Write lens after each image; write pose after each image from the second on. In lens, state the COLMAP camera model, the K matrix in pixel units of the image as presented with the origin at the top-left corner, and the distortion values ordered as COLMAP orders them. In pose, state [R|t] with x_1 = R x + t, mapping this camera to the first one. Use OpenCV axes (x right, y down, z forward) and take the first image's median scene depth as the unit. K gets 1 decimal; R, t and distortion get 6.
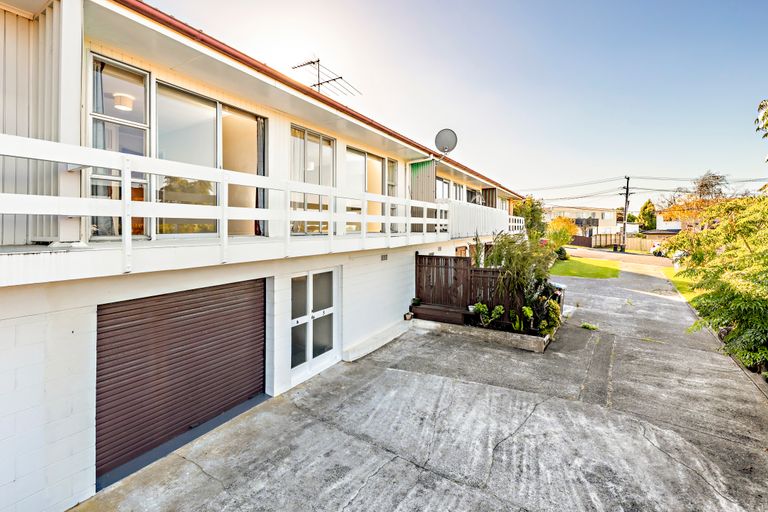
lens RADIAL K [[301.9, 0, 383.3], [0, 301.9, 224.7], [0, 0, 1]] dist [0.001332, 0.000043]
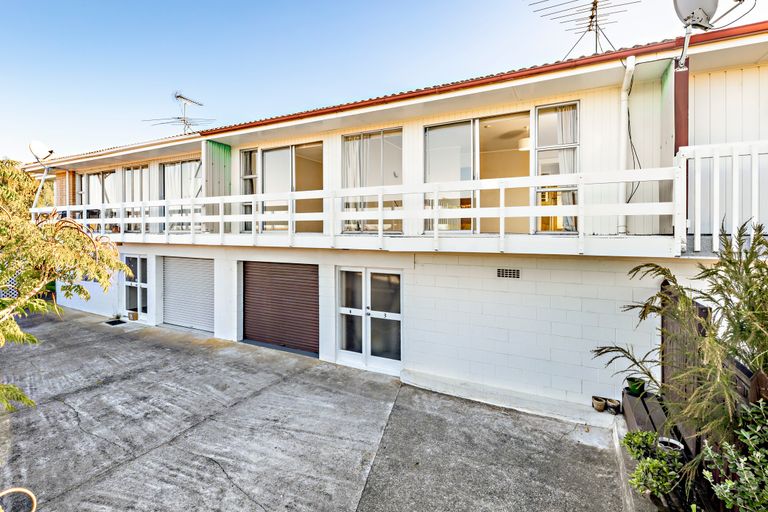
lens RADIAL K [[374.9, 0, 383.3], [0, 374.9, 231.6], [0, 0, 1]] dist [0.015133, 0.000245]
pose [[0.116783, 0.006022, -0.993139, 1.237332], [0.010702, 0.999916, 0.007321, 0.023054], [0.993100, -0.011483, 0.116709, 1.086215]]
